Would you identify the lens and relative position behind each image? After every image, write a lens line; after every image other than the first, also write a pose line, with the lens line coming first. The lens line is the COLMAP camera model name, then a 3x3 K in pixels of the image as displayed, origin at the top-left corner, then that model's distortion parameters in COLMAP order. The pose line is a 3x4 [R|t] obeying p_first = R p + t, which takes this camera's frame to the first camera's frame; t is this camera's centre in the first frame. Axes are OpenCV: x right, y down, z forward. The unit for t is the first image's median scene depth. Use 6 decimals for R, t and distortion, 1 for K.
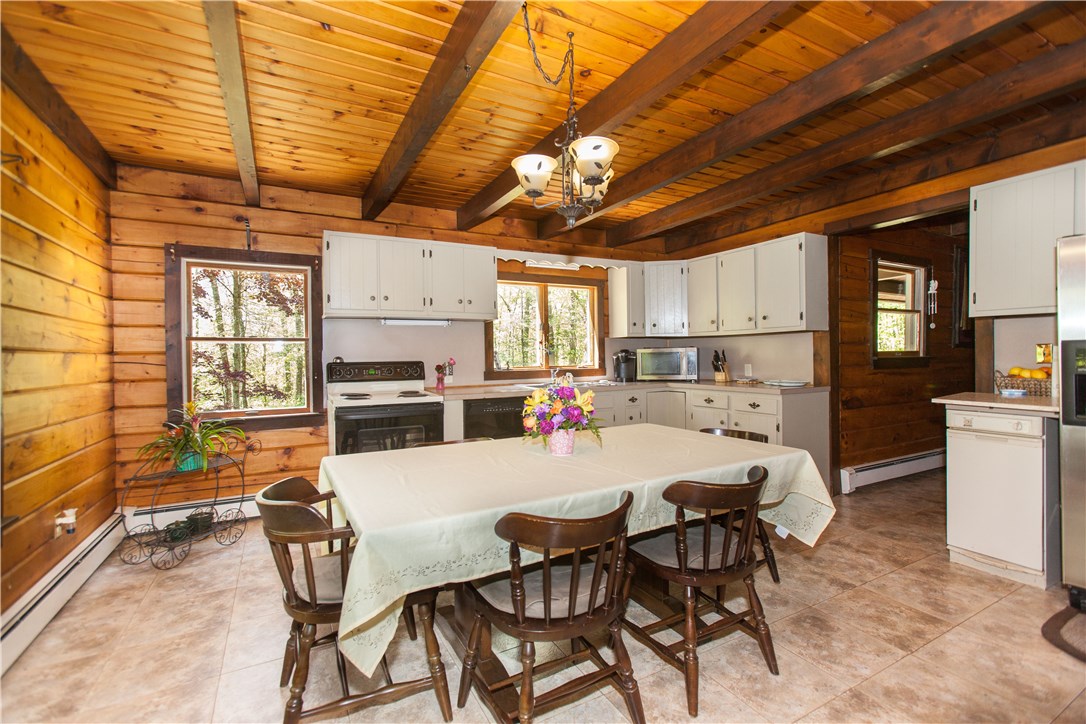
lens RADIAL K [[480.6, 0, 539.7], [0, 480.6, 359.5], [0, 0, 1]] dist [0.001031, 0.000848]
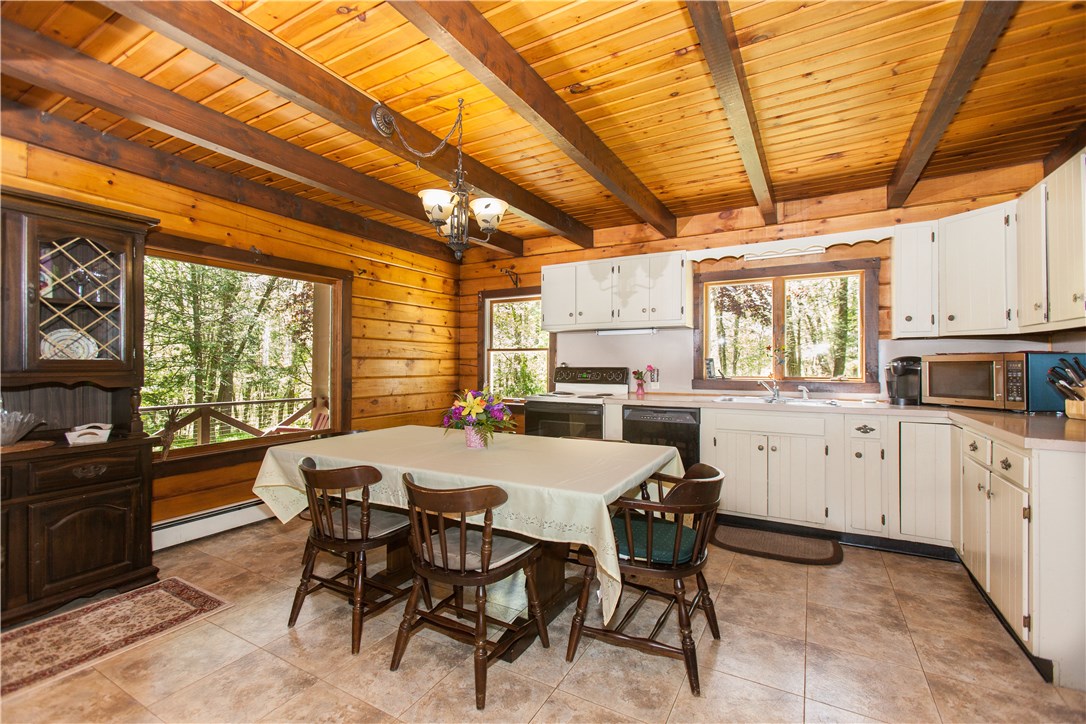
lens RADIAL K [[480.6, 0, 539.7], [0, 480.6, 359.5], [0, 0, 1]] dist [0.001031, 0.000848]
pose [[0.530184, 0.006840, -0.847855, 0.655966], [-0.012528, 0.999921, 0.000233, -0.013798], [0.847790, 0.010498, 0.530228, 0.292394]]
